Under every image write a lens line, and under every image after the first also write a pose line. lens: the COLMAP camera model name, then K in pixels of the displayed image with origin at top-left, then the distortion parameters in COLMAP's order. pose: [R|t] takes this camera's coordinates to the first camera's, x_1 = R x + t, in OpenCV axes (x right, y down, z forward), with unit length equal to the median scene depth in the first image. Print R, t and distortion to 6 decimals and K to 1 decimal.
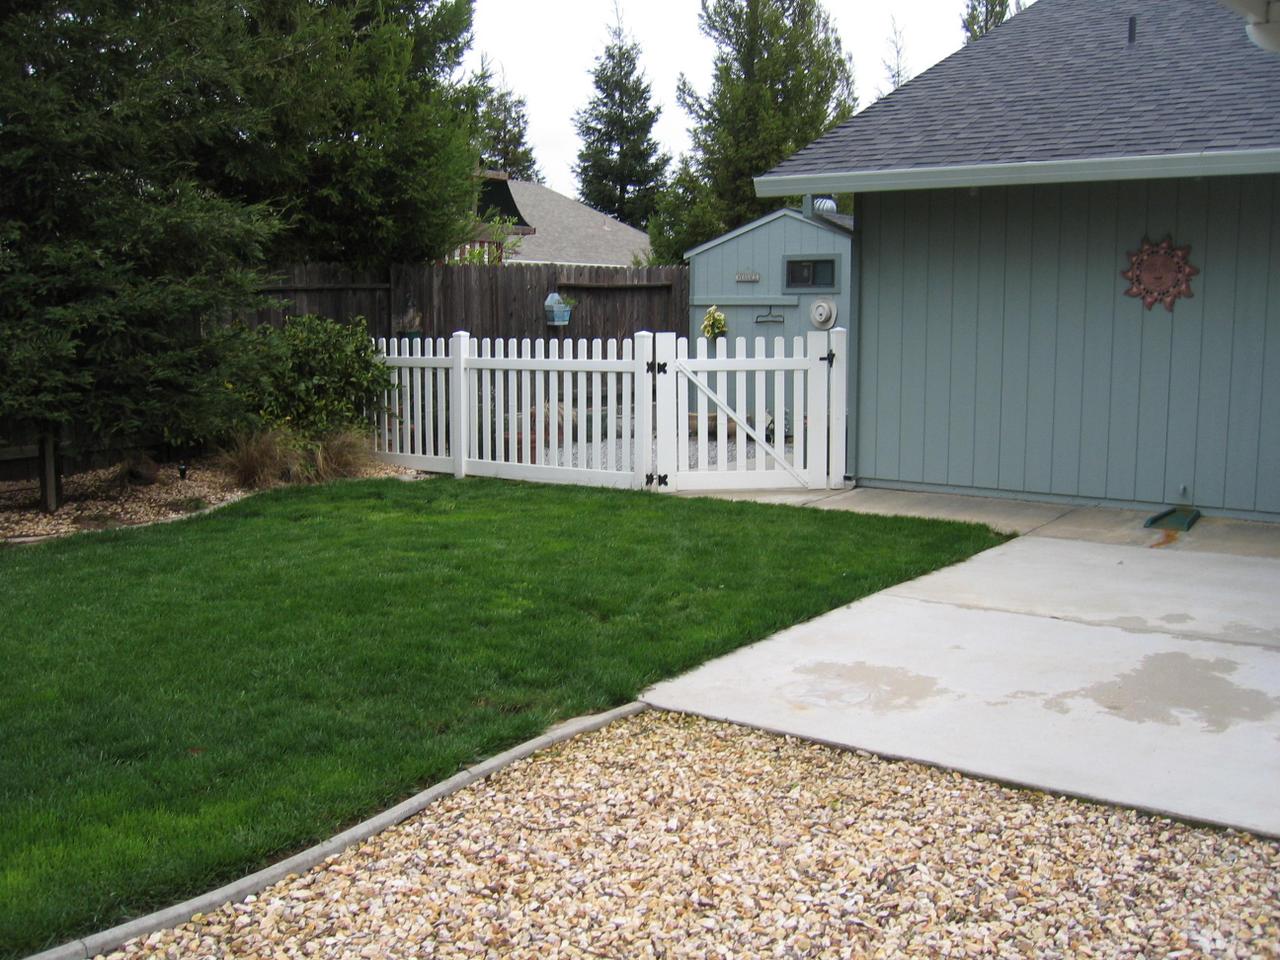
lens RADIAL K [[1339.2, 0, 640.2], [0, 1339.2, 479.0], [0, 0, 1]] dist [-0.083027, 0.000000]
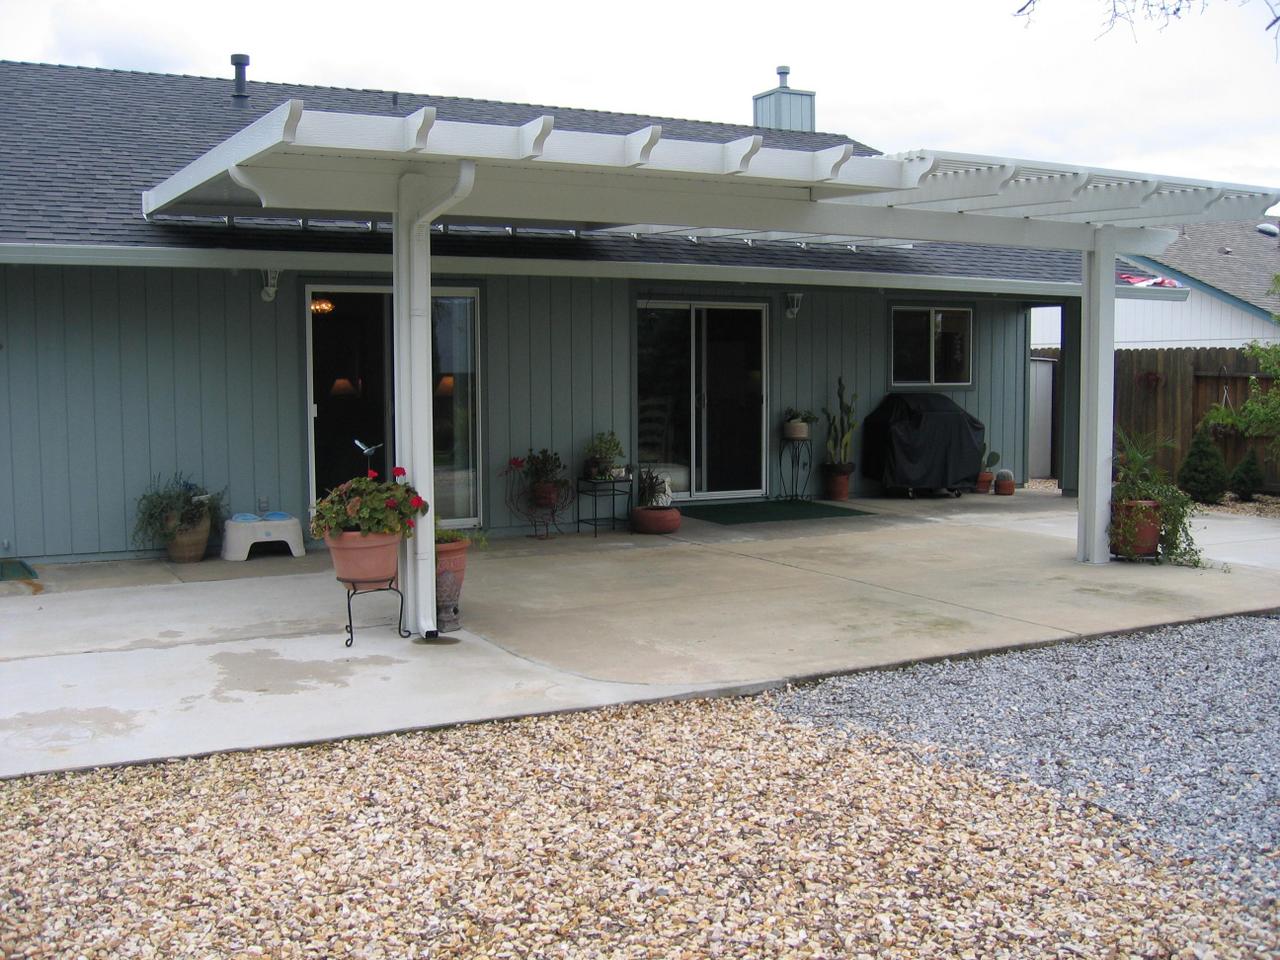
lens RADIAL K [[1339.2, 0, 634.3], [0, 1339.2, 478.0], [0, 0, 1]] dist [-0.083027, 0.000000]
pose [[0.438565, -0.074444, 0.895611, -0.773568], [0.116554, 0.992858, 0.025453, -0.026686], [-0.891109, 0.093225, 0.444110, 0.111366]]
